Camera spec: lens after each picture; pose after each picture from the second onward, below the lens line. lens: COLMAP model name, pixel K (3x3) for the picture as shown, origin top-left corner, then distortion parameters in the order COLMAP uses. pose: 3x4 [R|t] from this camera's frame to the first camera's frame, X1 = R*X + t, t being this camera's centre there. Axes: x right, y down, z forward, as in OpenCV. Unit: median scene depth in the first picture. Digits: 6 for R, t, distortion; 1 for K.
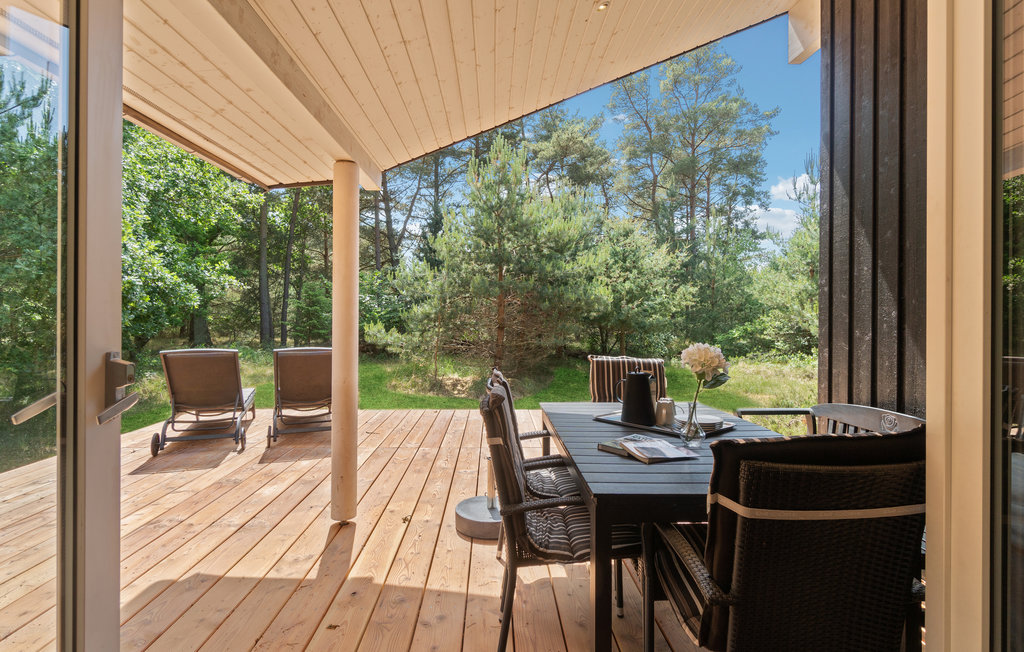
lens RADIAL K [[498.1, 0, 512.0], [0, 498.1, 326.0], [0, 0, 1]] dist [-0.000846, -0.000078]
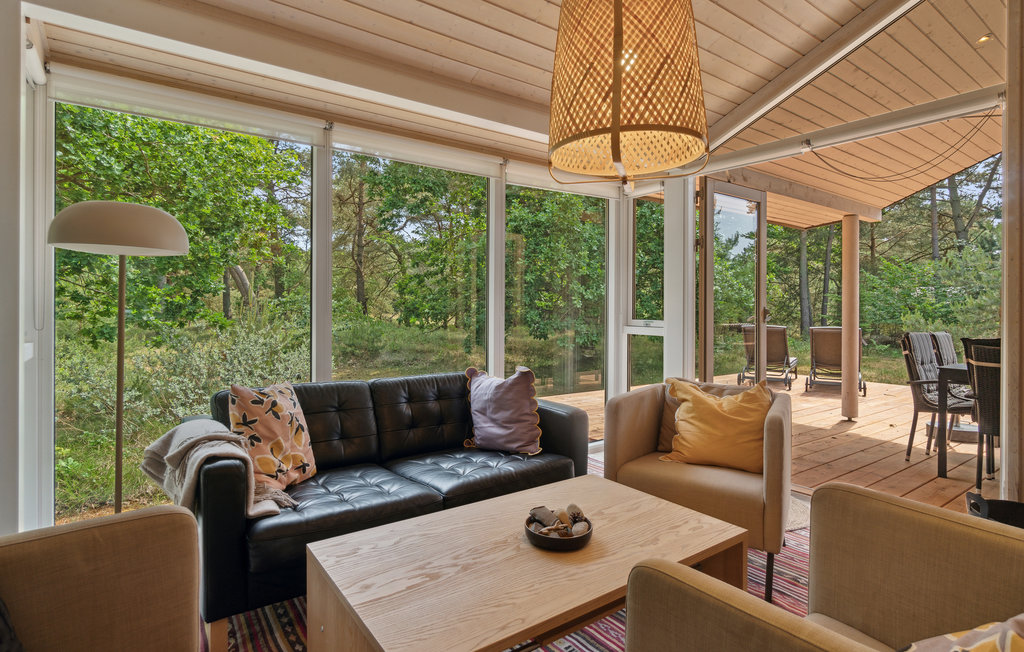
lens RADIAL K [[522.8, 0, 509.8], [0, 522.8, 311.4], [0, 0, 1]] dist [0.000905, 0.000338]
pose [[0.561893, -0.003291, -0.827203, 0.070621], [-0.015781, 0.999767, -0.014696, 0.007800], [0.827059, 0.021312, 0.561710, -0.141959]]
